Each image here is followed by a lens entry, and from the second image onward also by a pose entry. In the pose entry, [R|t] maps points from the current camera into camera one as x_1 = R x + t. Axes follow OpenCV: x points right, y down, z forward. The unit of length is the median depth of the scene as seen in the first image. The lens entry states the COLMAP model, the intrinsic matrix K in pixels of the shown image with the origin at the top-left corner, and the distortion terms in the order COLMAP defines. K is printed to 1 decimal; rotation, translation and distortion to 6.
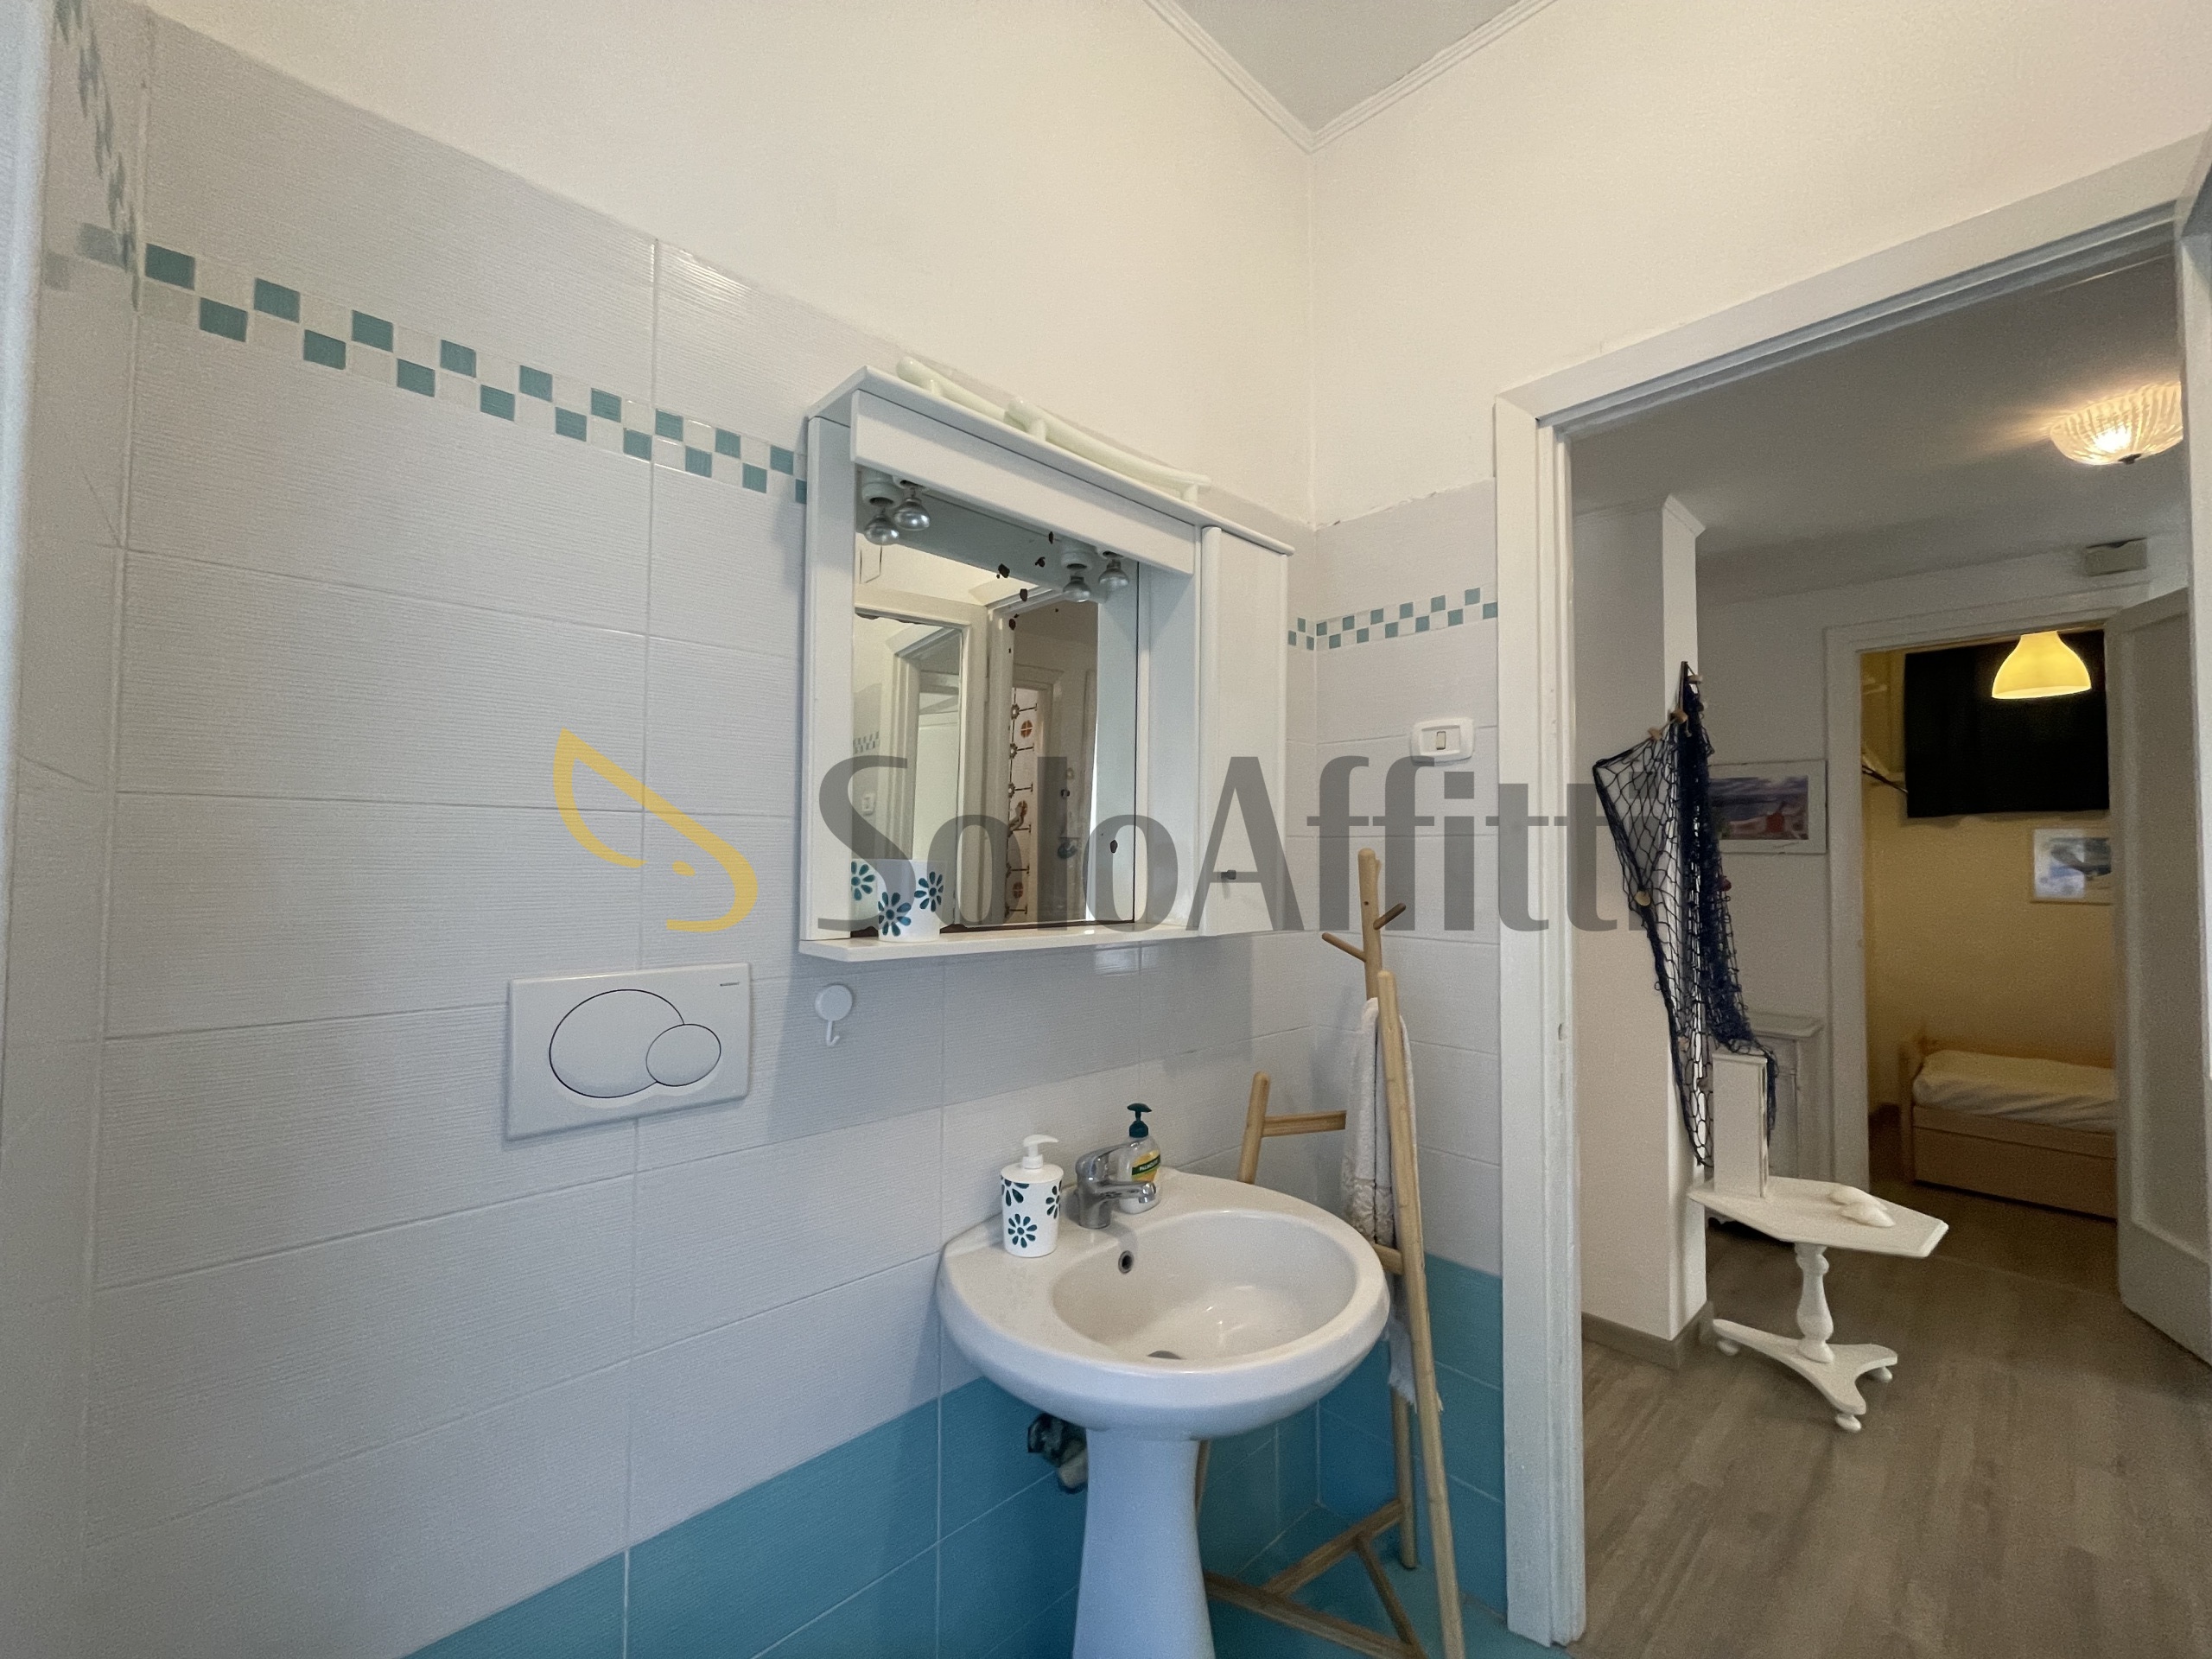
lens RADIAL K [[887.4, 0, 1098.6], [0, 887.4, 844.2], [0, 0, 1]] dist [-0.002375, 0.000369]
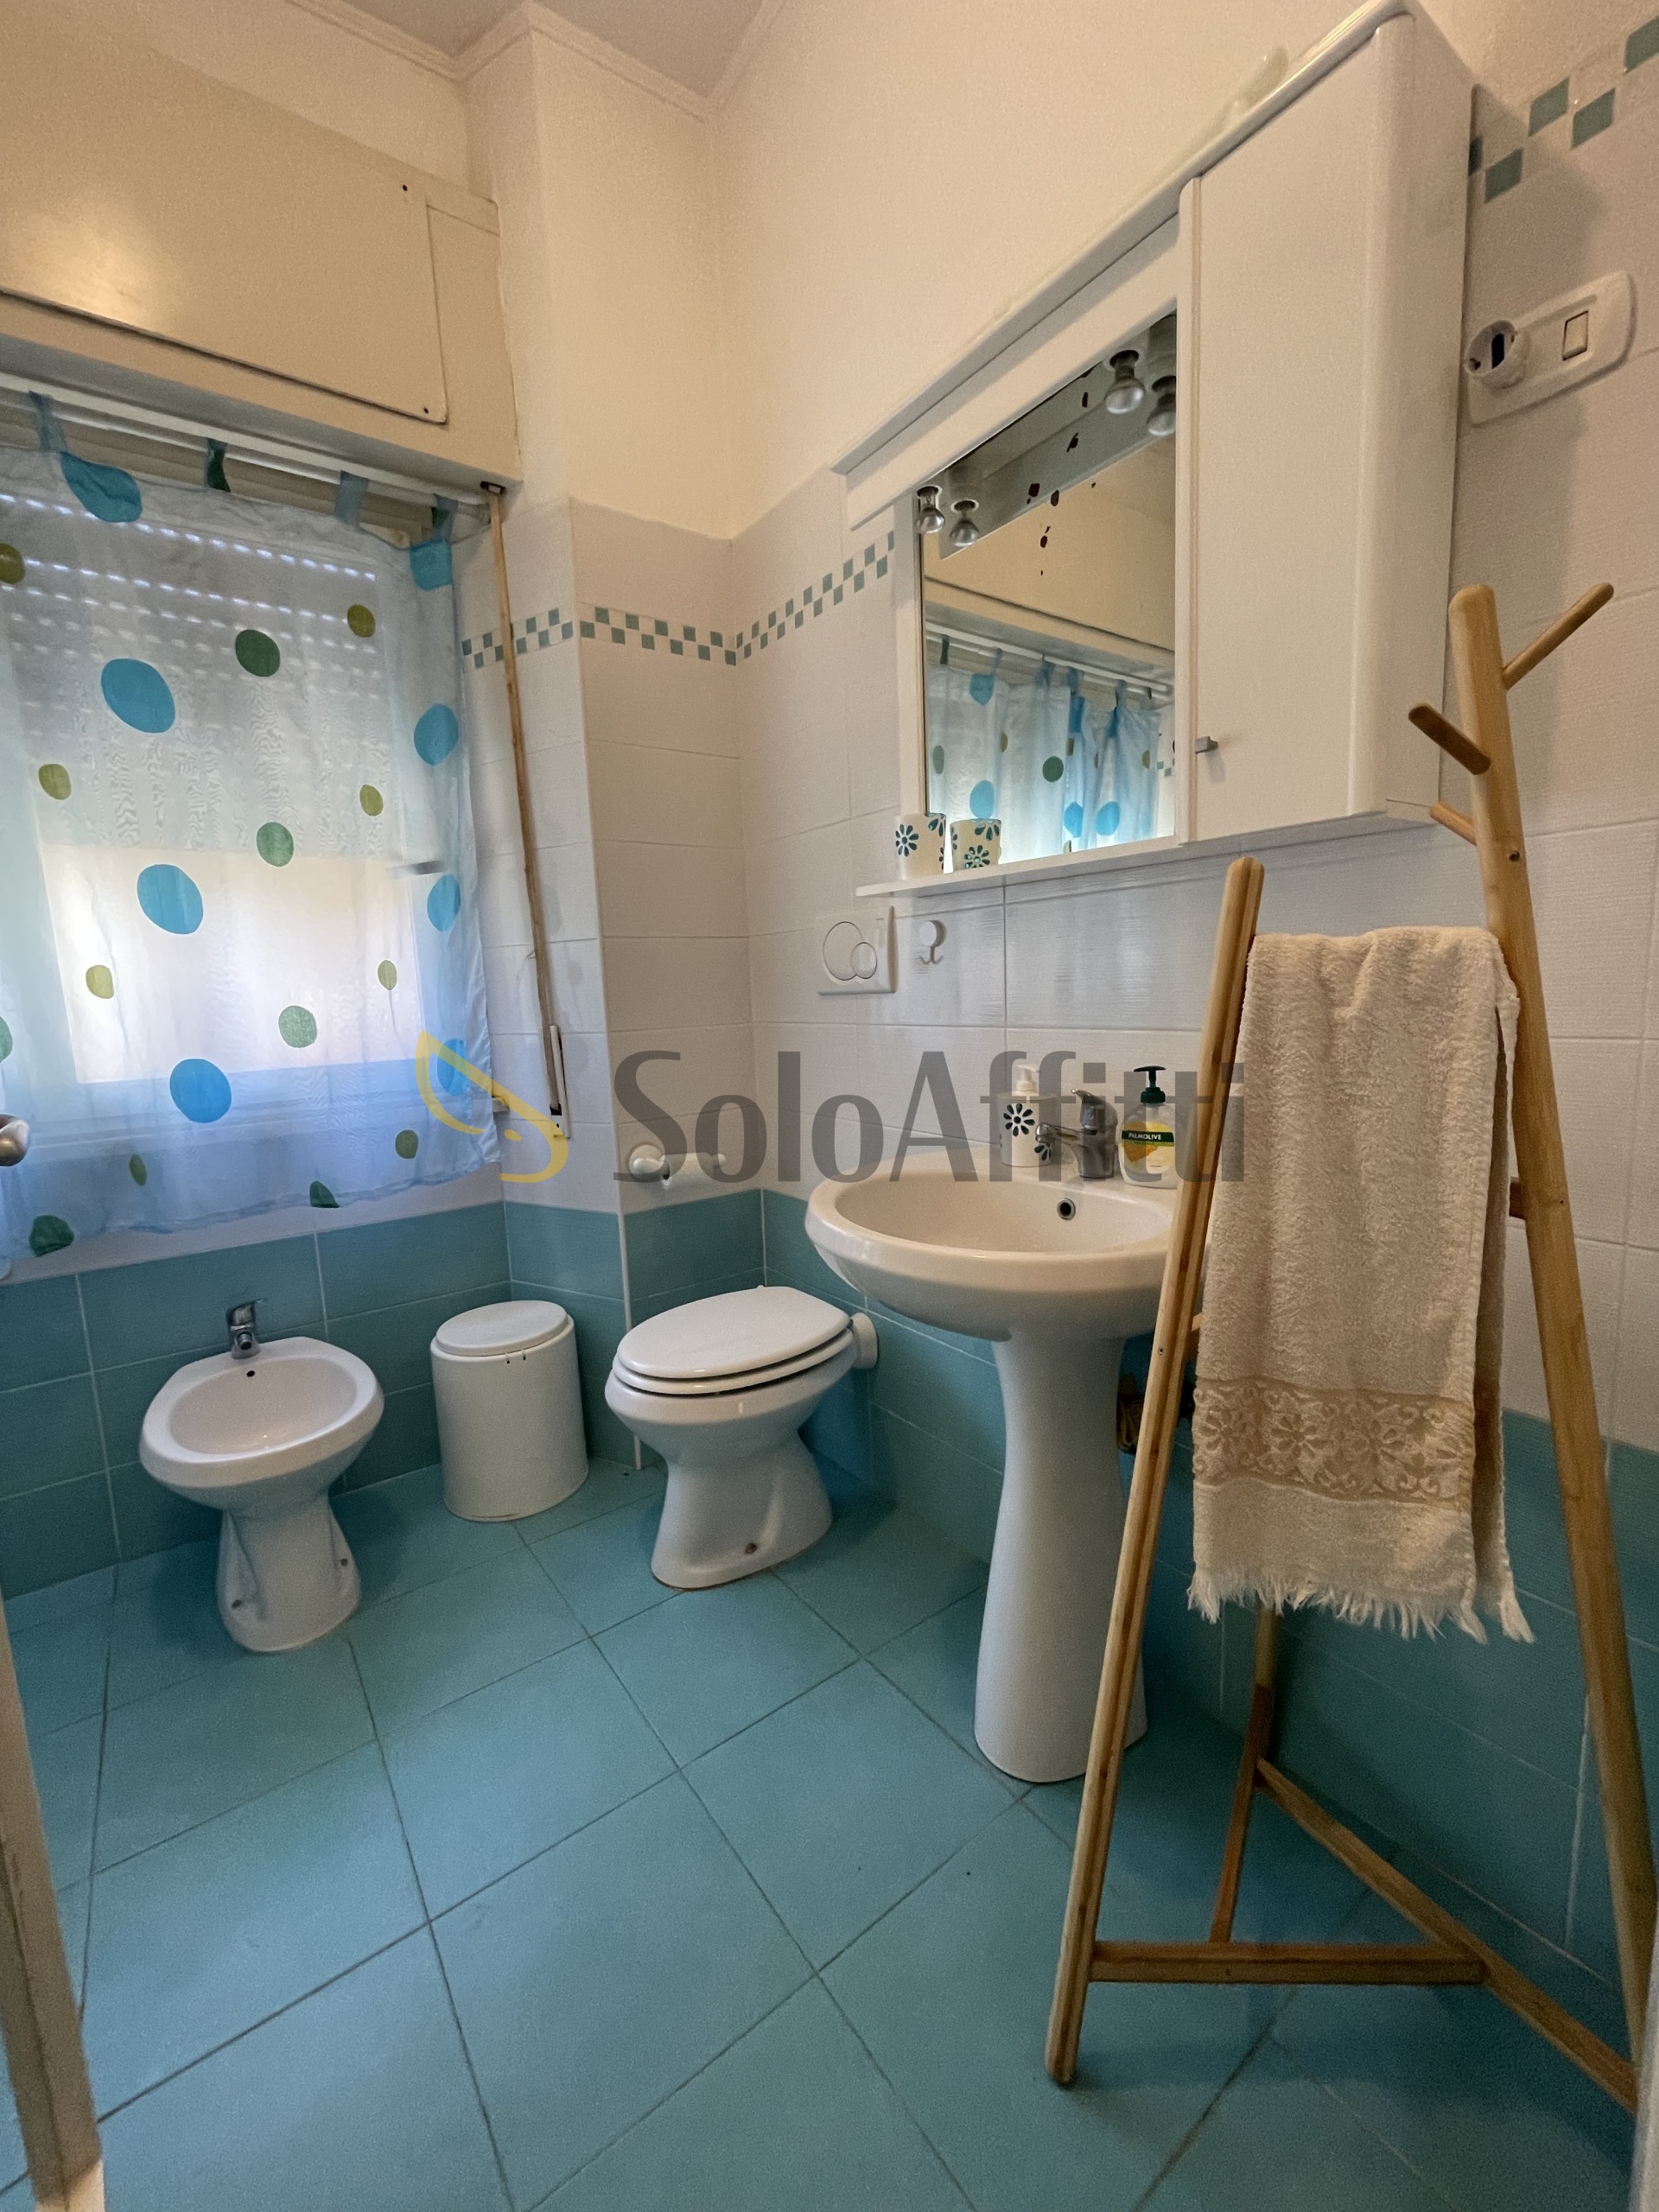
lens RADIAL K [[887.4, 0, 825.4], [0, 887.4, 1100.3], [0, 0, 1]] dist [-0.002375, 0.000369]
pose [[-0.121110, 0.133443, -0.983629, 0.840877], [0.066390, 0.989793, 0.126105, 0.191163], [0.990416, -0.050031, -0.128733, 0.750400]]
